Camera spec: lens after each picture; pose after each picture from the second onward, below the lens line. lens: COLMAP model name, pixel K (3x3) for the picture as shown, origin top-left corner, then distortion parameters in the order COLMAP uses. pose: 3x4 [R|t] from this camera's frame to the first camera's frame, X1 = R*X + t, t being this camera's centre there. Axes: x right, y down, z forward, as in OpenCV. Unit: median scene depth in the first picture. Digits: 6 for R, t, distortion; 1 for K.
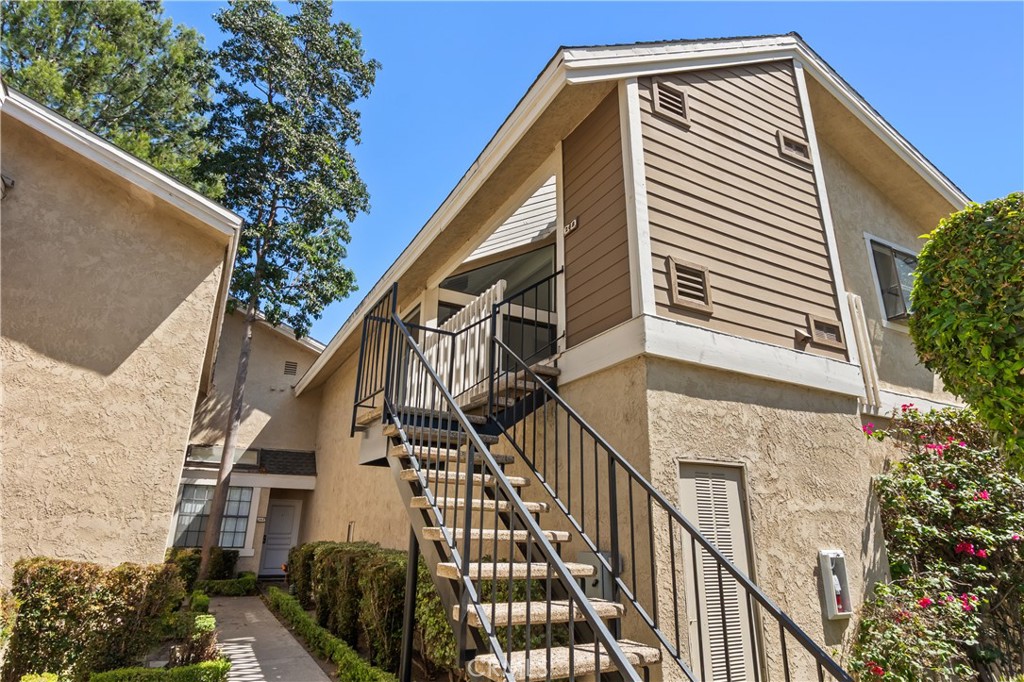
lens RADIAL K [[583.2, 0, 511.0], [0, 583.2, 339.5], [0, 0, 1]] dist [-0.006987, 0.003743]
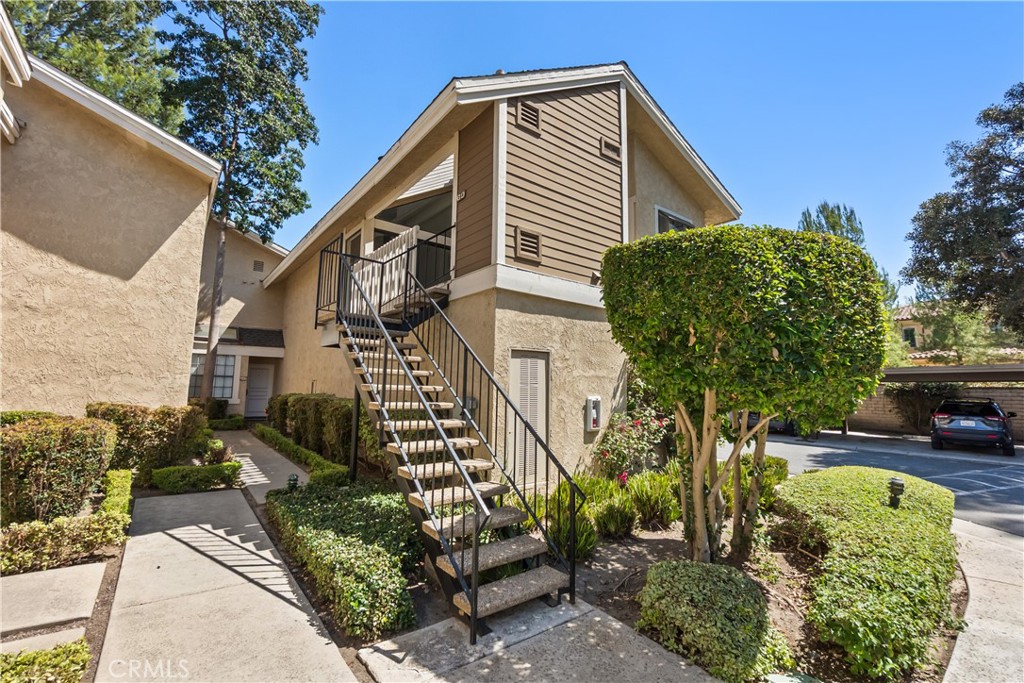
lens RADIAL K [[450.6, 0, 512.2], [0, 450.6, 341.5], [0, 0, 1]] dist [-0.004902, 0.001402]
pose [[0.986461, 0.018779, 0.162919, 0.045739], [-0.053349, 0.976136, 0.210506, -0.071855], [-0.155077, -0.216347, 0.963922, -0.222987]]
